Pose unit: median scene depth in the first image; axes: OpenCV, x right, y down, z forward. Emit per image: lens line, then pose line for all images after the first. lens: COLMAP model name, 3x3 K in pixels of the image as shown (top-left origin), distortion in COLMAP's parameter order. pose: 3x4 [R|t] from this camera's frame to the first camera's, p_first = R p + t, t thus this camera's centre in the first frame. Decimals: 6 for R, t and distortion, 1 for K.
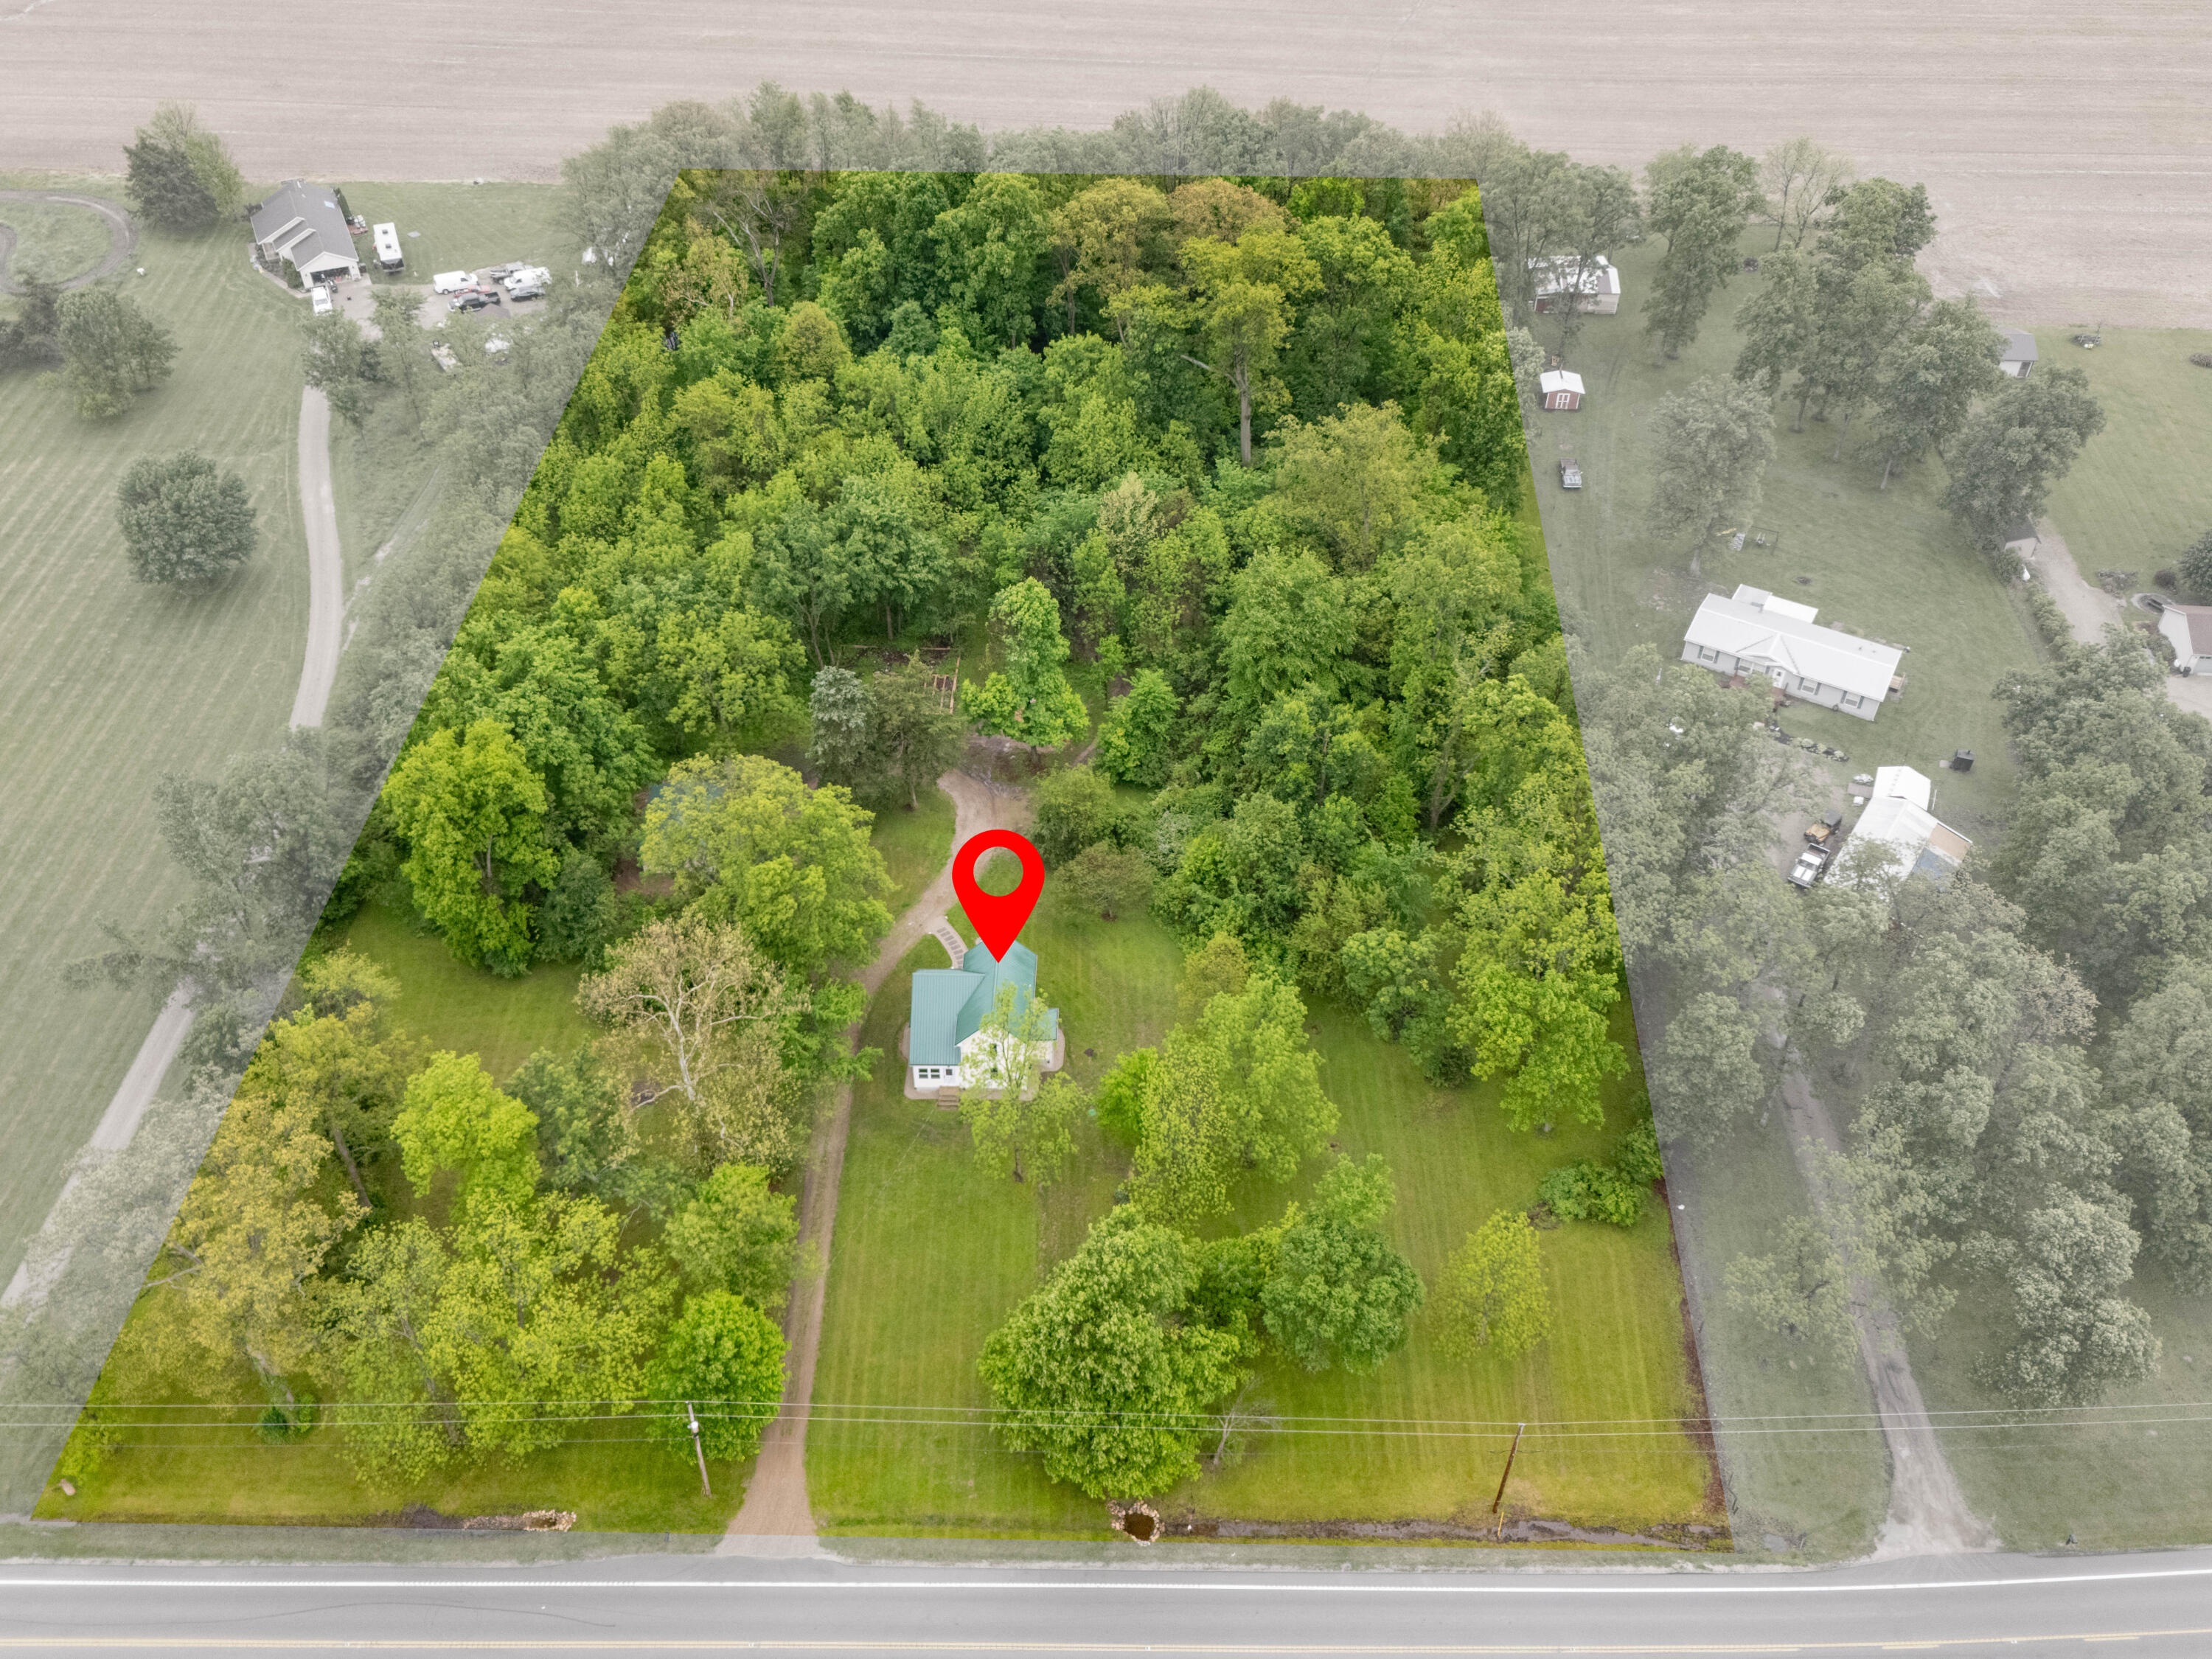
lens RADIAL K [[1679.3, 0, 1104.3], [0, 1679.3, 691.9], [0, 0, 1]] dist [0.053331, -0.034980]
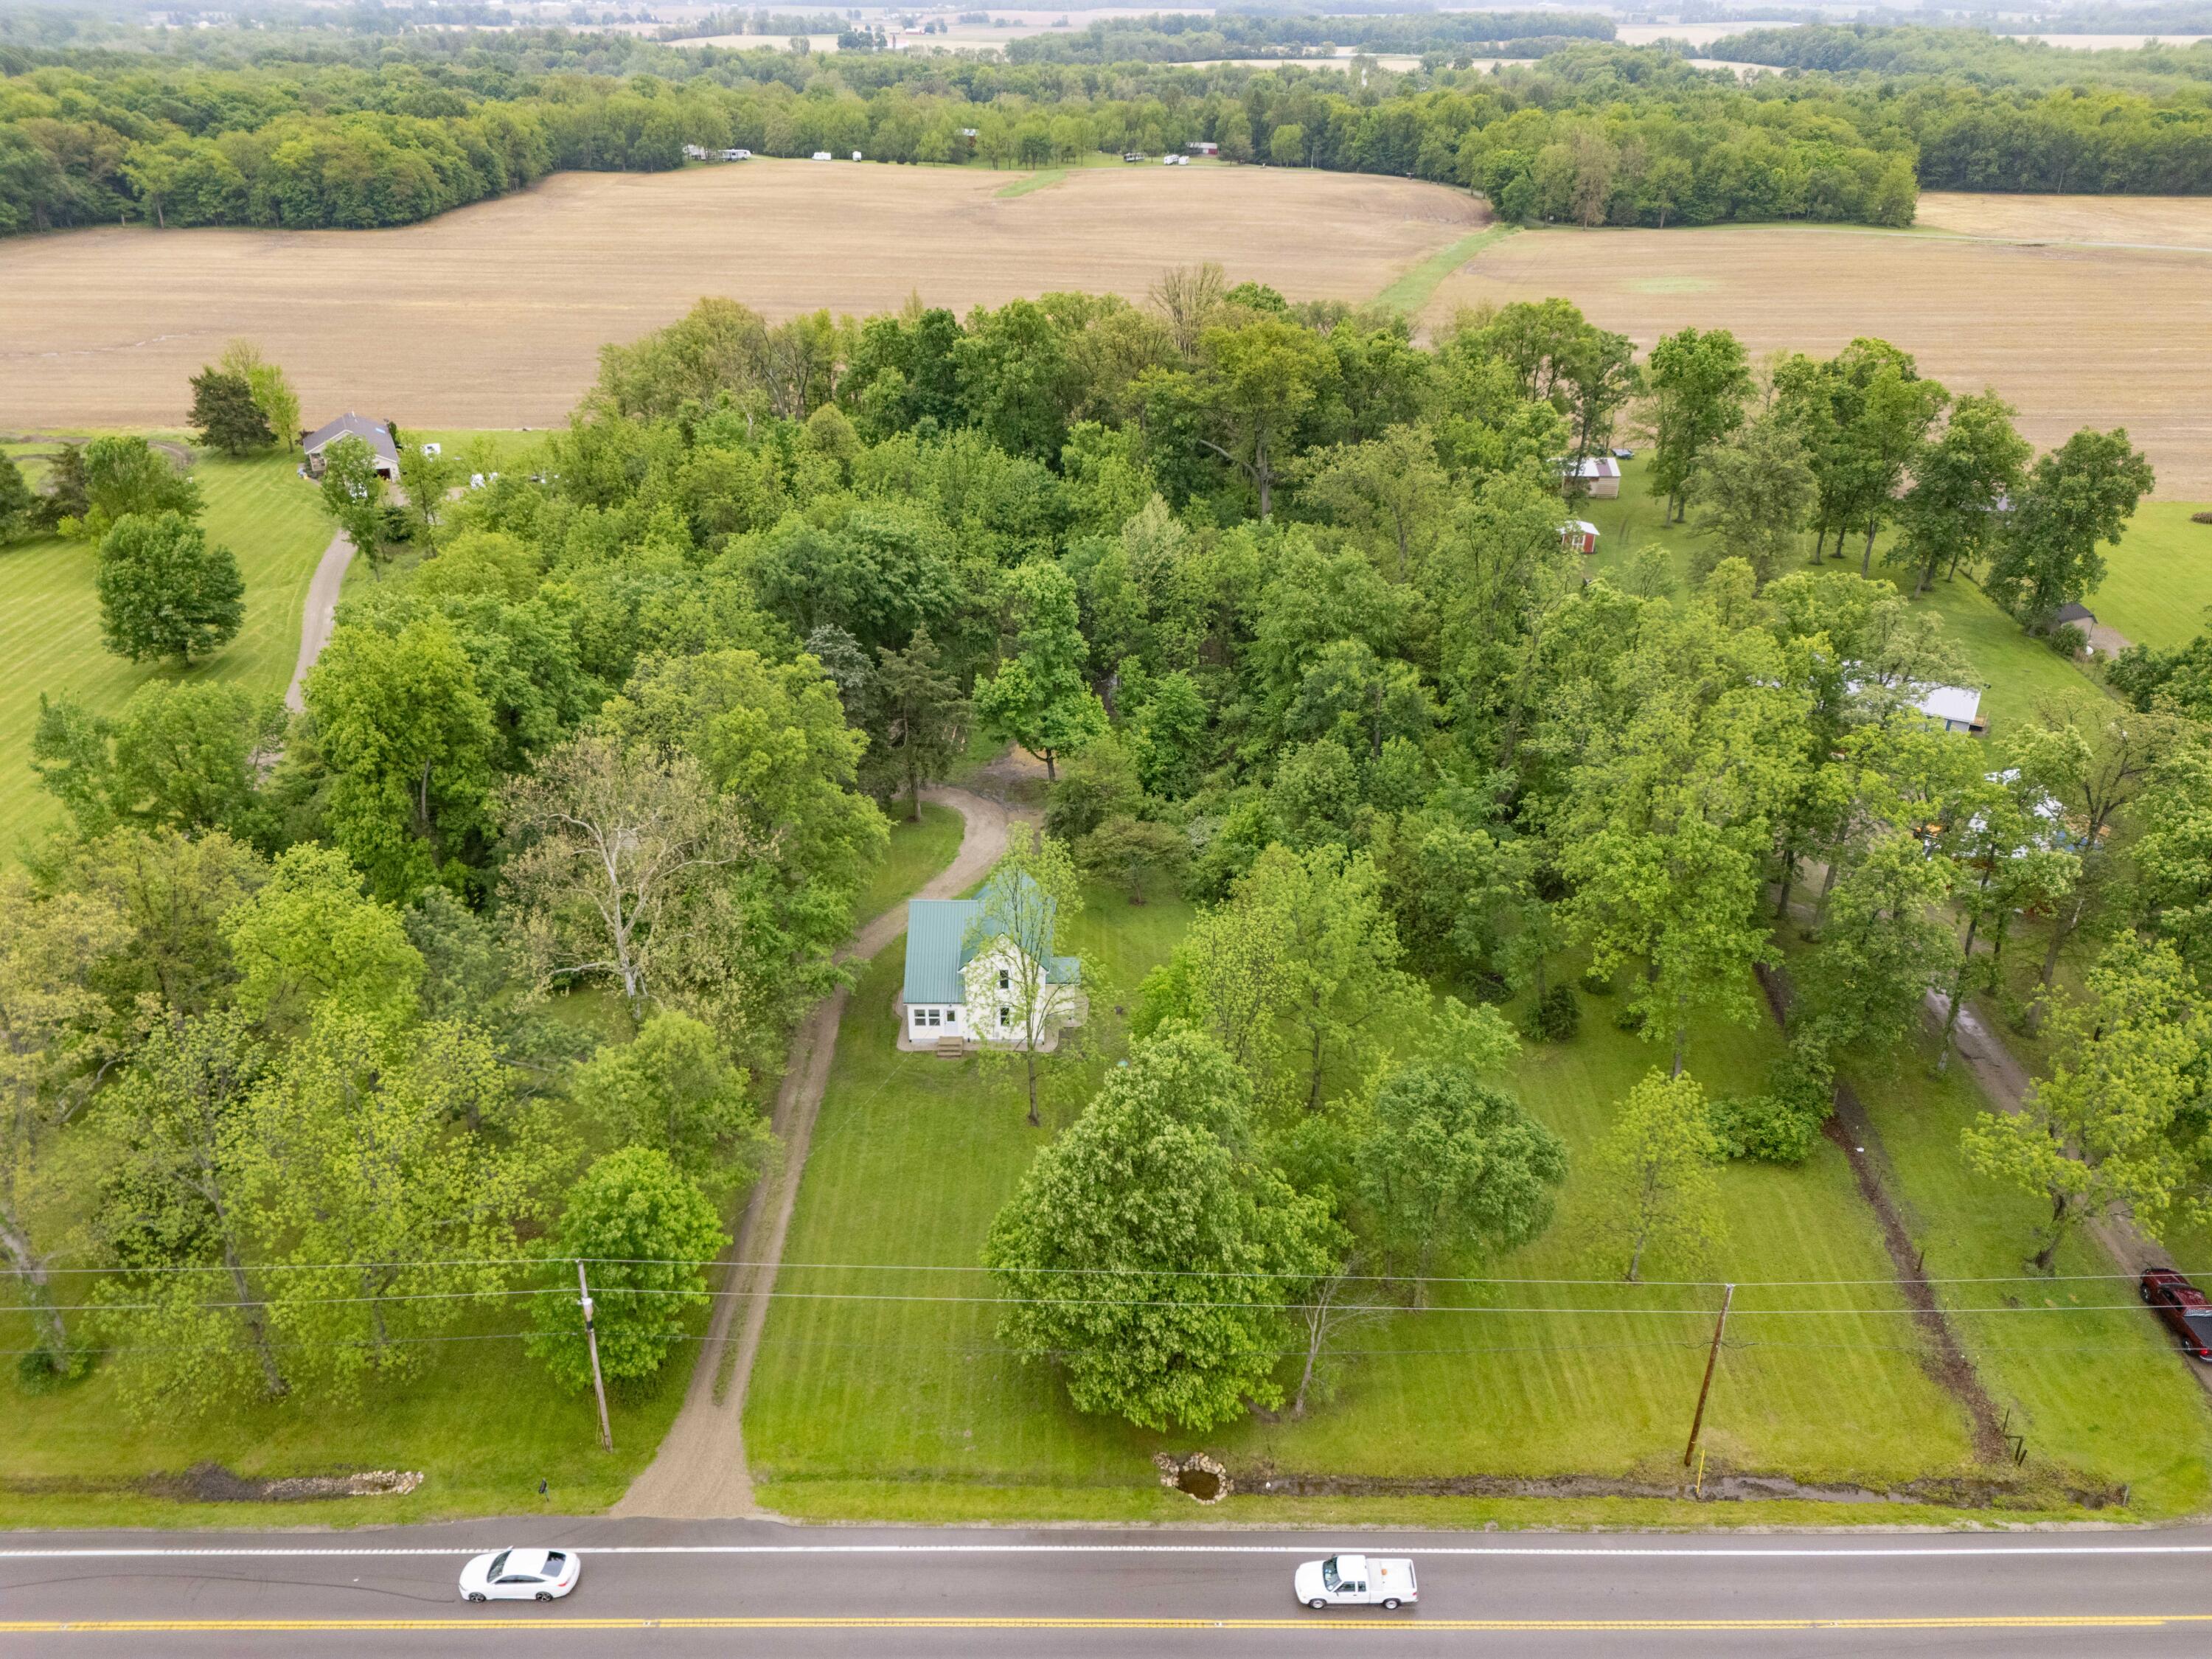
lens RADIAL K [[1512.7, 0, 1106.7], [0, 1512.7, 811.1], [0, 0, 1]] dist [0.044754, -0.025184]
pose [[0.999988, -0.004894, -0.000428, -0.016114], [0.004688, 0.976760, -0.214284, 0.328766], [0.001467, 0.214280, 0.976771, 0.283507]]
